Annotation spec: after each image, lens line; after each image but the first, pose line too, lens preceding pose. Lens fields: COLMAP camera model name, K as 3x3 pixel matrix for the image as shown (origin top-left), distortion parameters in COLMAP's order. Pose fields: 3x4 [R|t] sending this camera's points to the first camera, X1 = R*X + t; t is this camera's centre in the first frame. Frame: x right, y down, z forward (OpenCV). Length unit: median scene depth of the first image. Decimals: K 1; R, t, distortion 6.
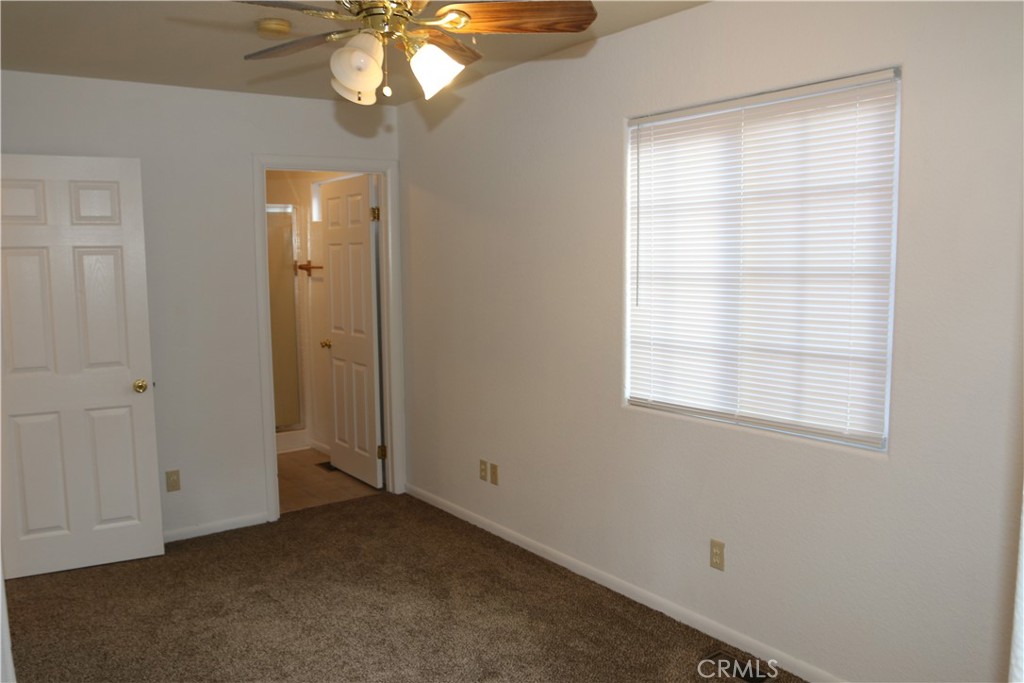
lens RADIAL K [[798.3, 0, 513.4], [0, 798.3, 344.0], [0, 0, 1]] dist [-0.067700, 0.029487]
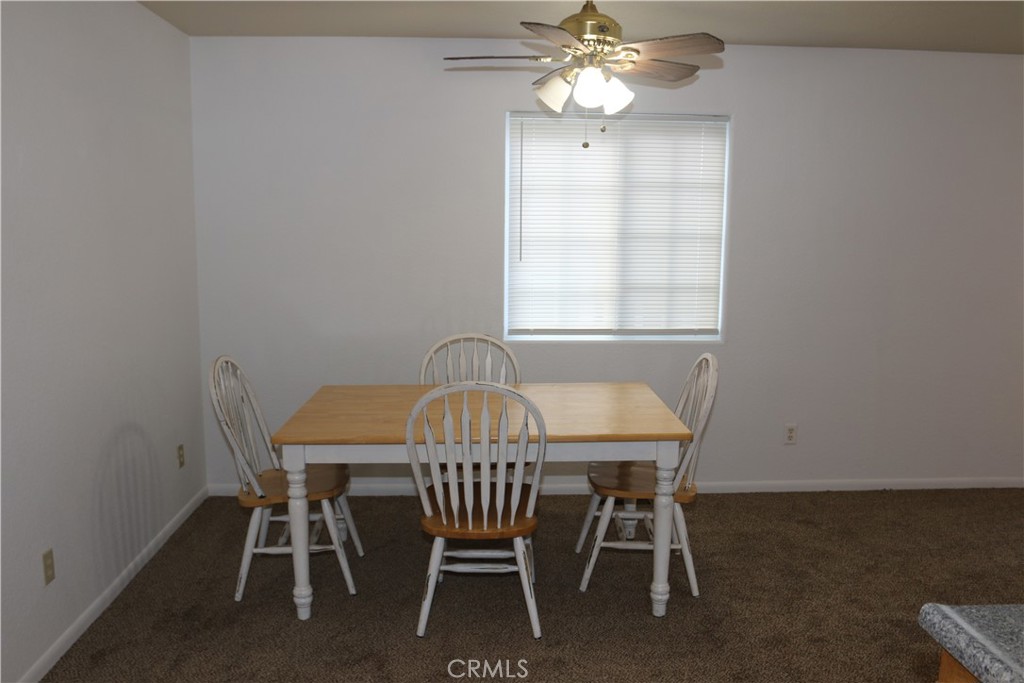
lens RADIAL K [[798.3, 0, 513.6], [0, 798.3, 341.4], [0, 0, 1]] dist [-0.067700, 0.029487]
pose [[0.496863, -0.184819, 0.847921, -1.168632], [0.079341, 0.982642, 0.167691, -0.175189], [-0.864195, -0.016044, 0.502902, 0.466998]]
